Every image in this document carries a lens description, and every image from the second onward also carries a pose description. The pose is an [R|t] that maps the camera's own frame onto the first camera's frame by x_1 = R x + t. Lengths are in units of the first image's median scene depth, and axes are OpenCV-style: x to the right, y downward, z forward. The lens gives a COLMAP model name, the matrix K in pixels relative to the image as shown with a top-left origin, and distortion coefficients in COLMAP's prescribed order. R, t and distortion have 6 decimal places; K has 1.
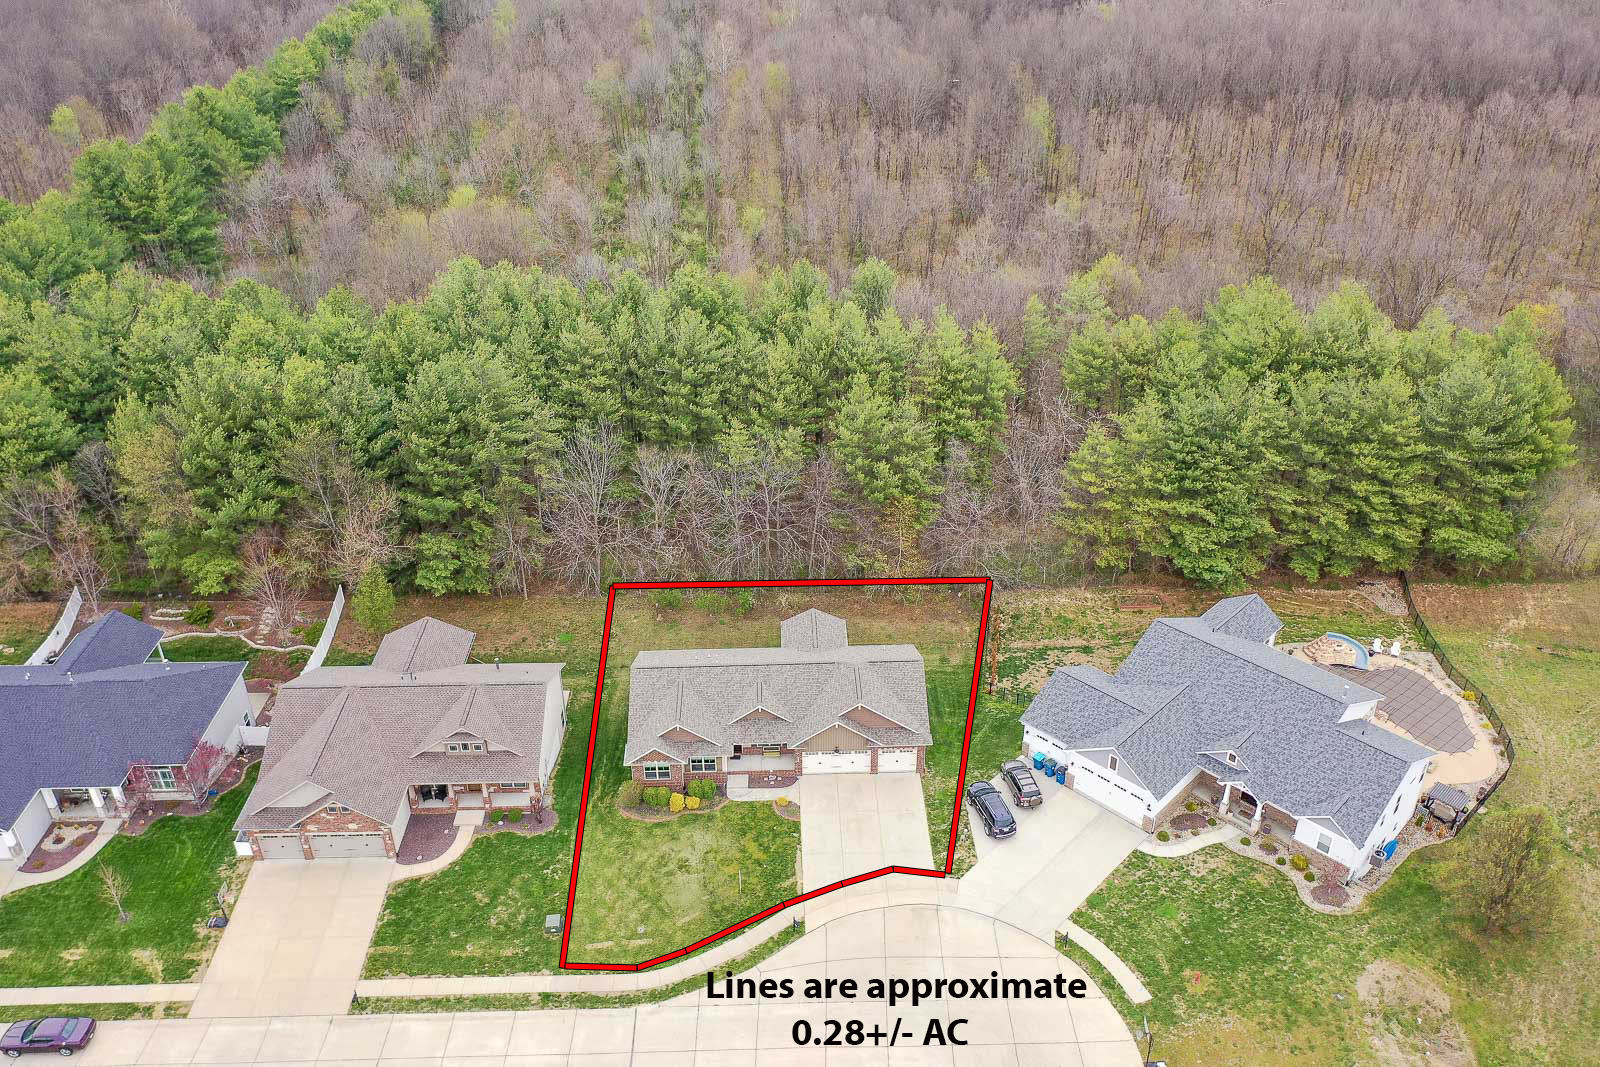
lens RADIAL K [[1290.8, 0, 804.4], [0, 1290.8, 534.6], [0, 0, 1]] dist [-0.003668, -0.000238]
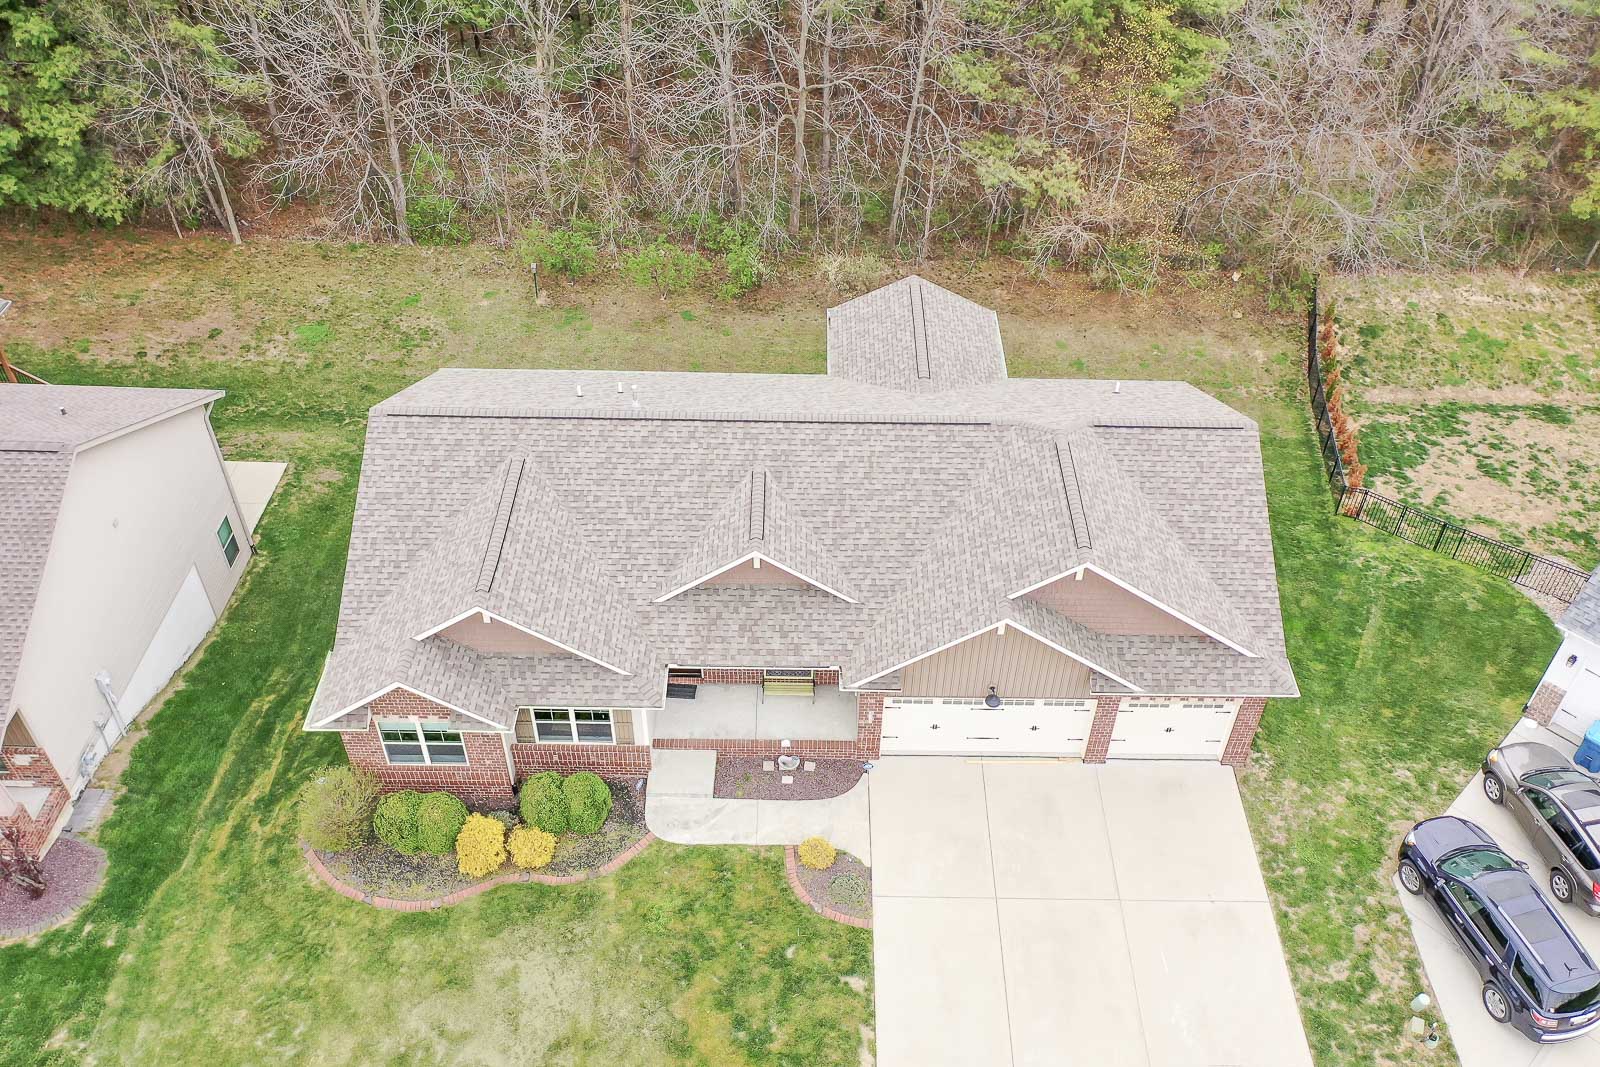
lens RADIAL K [[1275.5, 0, 811.8], [0, 1275.5, 531.1], [0, 0, 1]] dist [0.008294, 0.008667]
pose [[0.999012, 0.043249, -0.010186, -0.015172], [-0.040539, 0.981046, 0.189489, 0.057088], [0.018188, -0.188889, 0.981830, 0.577330]]
